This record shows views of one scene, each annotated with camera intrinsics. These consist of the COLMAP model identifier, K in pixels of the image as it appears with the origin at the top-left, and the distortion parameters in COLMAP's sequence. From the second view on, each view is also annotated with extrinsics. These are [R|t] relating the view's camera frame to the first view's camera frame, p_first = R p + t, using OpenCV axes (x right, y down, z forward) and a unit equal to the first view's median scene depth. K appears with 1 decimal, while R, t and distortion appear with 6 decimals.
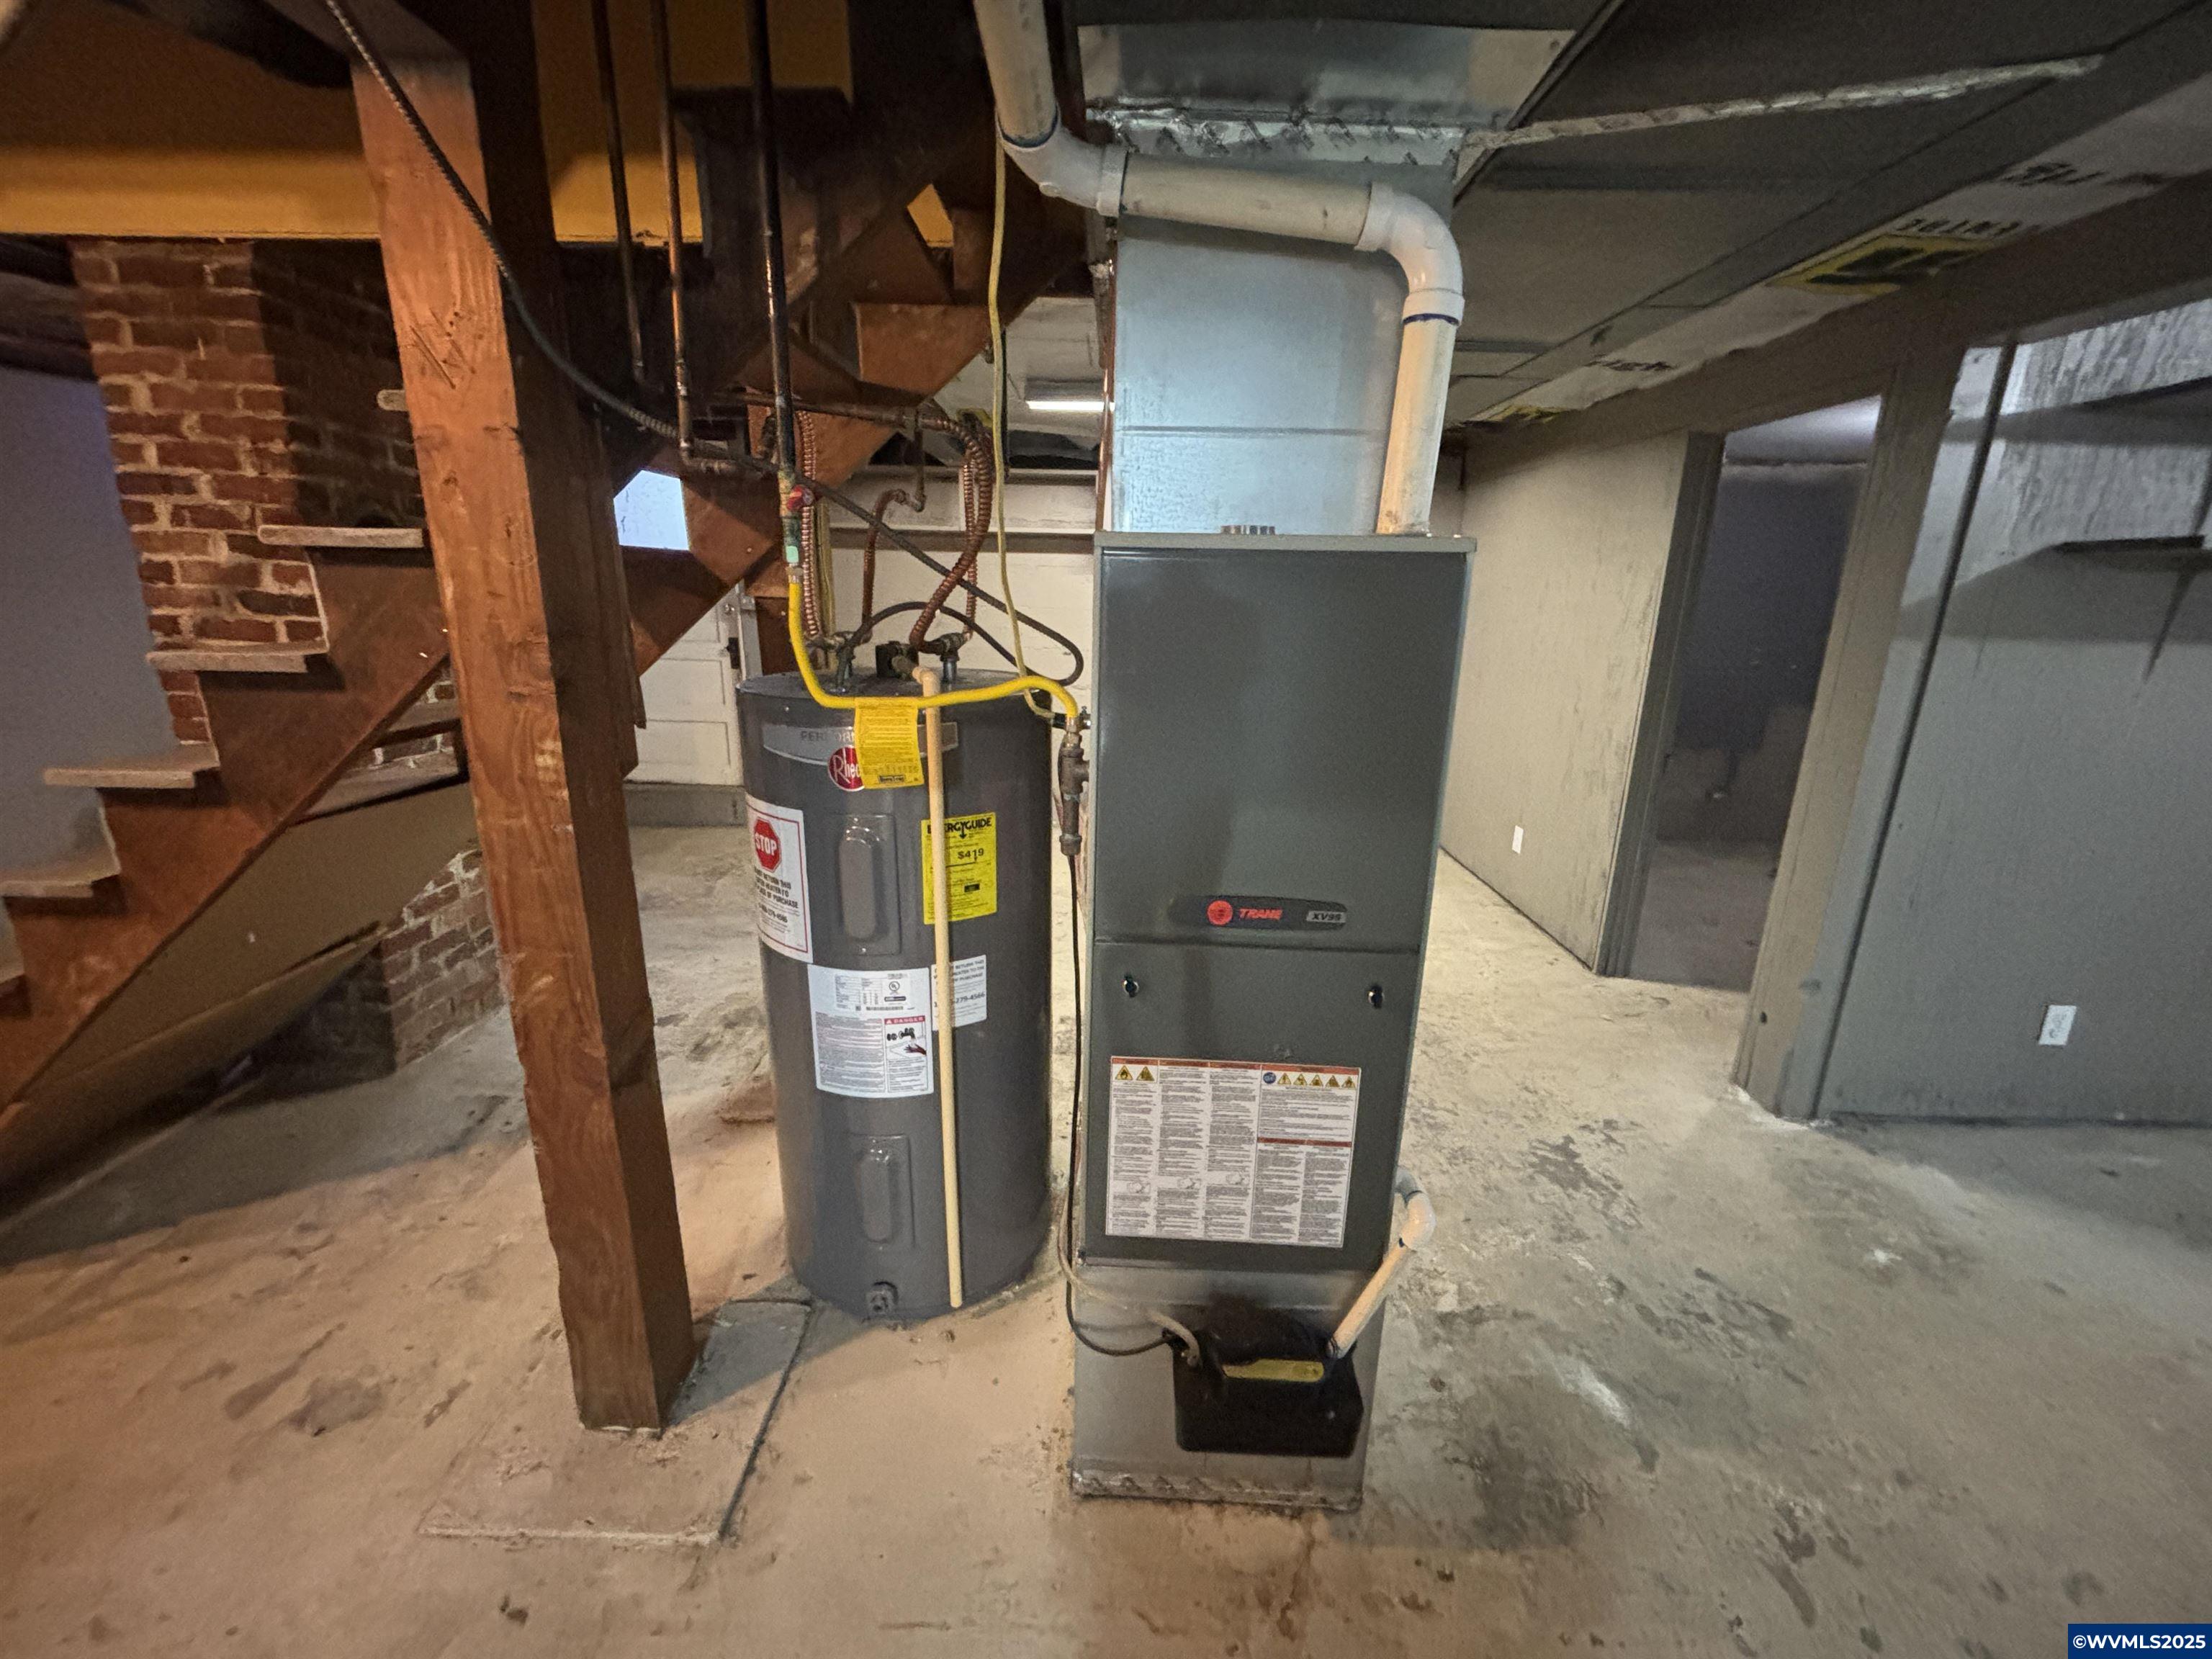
lens RADIAL K [[896.4, 0, 1106.8], [0, 896.4, 818.9], [0, 0, 1]] dist [-0.002590, 0.000346]
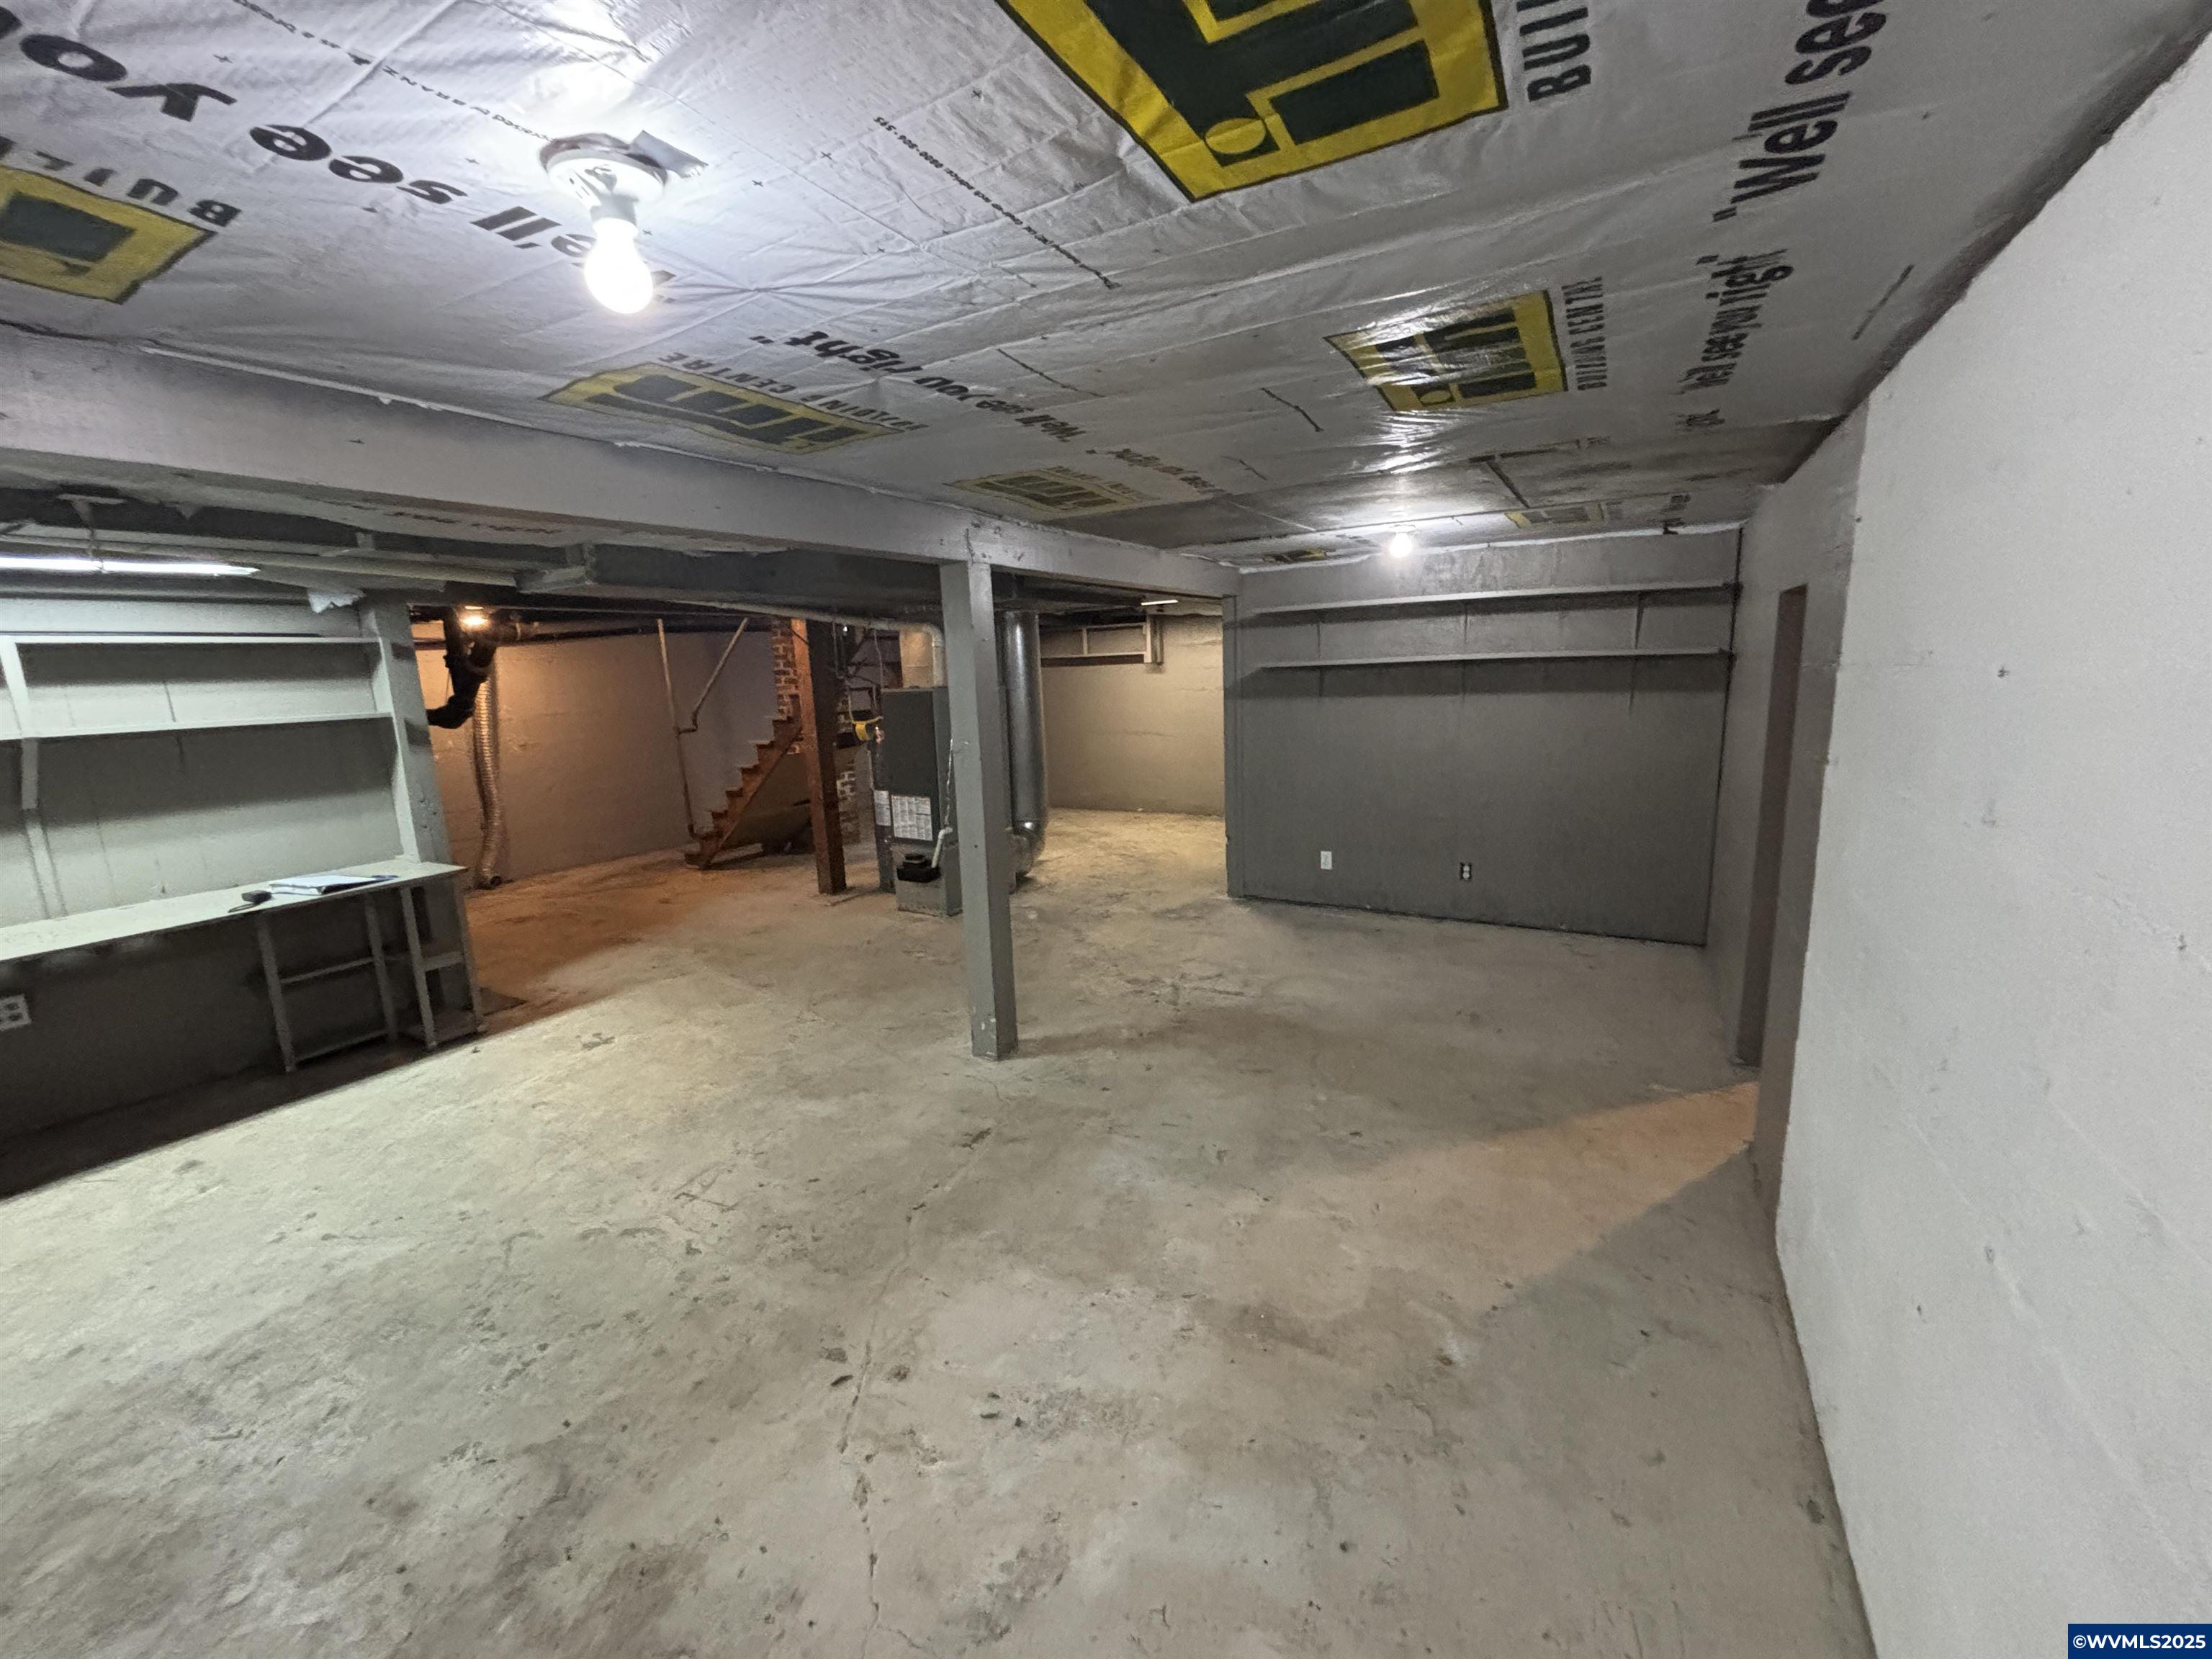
lens RADIAL K [[896.4, 0, 1106.8], [0, 896.4, 818.9], [0, 0, 1]] dist [-0.002590, 0.000346]
pose [[0.869082, 0.031171, -0.493685, 2.809802], [-0.072834, 0.995199, -0.065381, 0.521207], [0.489277, 0.092779, 0.867179, -2.145337]]
